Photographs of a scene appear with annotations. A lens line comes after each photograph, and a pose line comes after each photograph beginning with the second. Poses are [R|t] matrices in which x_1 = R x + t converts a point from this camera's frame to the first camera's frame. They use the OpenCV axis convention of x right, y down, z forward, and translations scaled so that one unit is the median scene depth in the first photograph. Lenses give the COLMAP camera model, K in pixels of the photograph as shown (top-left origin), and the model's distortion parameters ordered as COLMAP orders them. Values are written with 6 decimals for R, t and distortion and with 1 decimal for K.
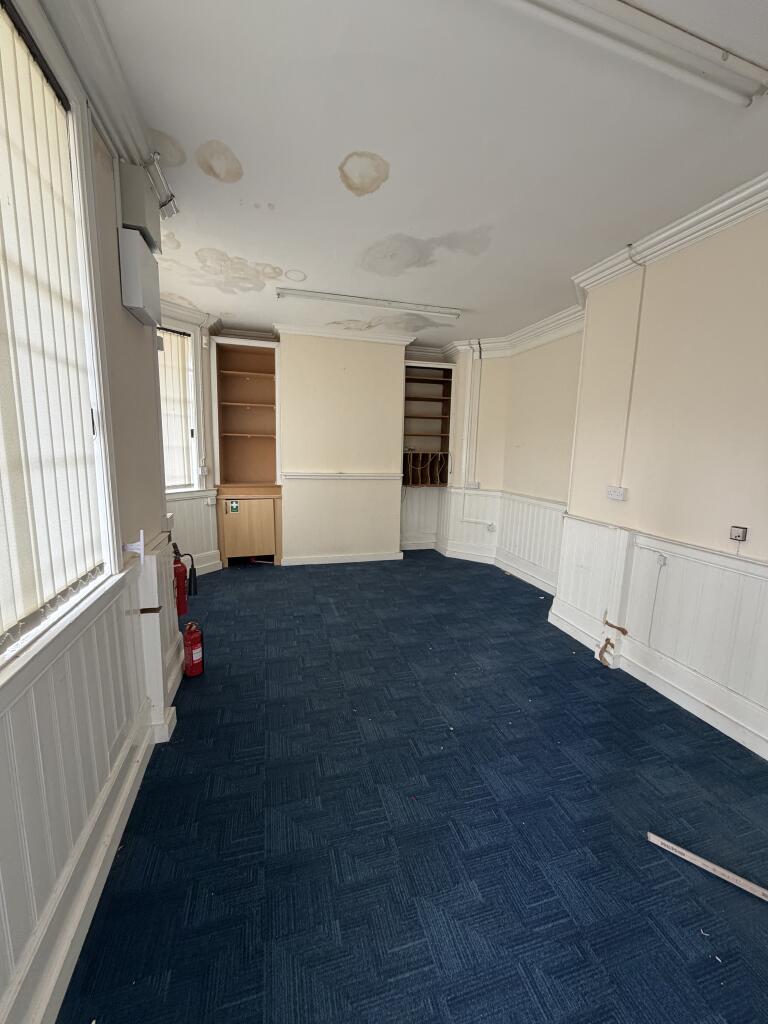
lens RADIAL K [[407.8, 0, 383.3], [0, 407.8, 510.3], [0, 0, 1]] dist [-0.000235, -0.000330]
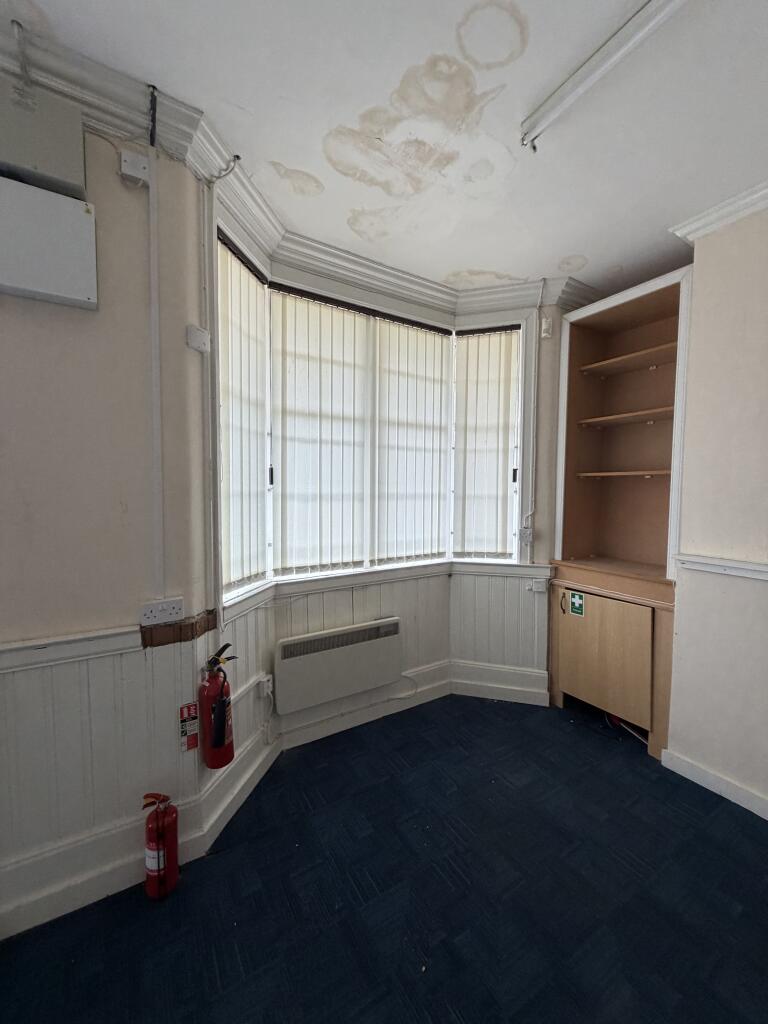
lens RADIAL K [[407.8, 0, 384.1], [0, 407.8, 509.6], [0, 0, 1]] dist [-0.000235, -0.000330]
pose [[0.276592, 0.022142, -0.960732, 0.083080], [-0.147197, 0.988913, -0.019587, -0.083047], [0.949647, 0.146834, 0.276785, 0.570440]]
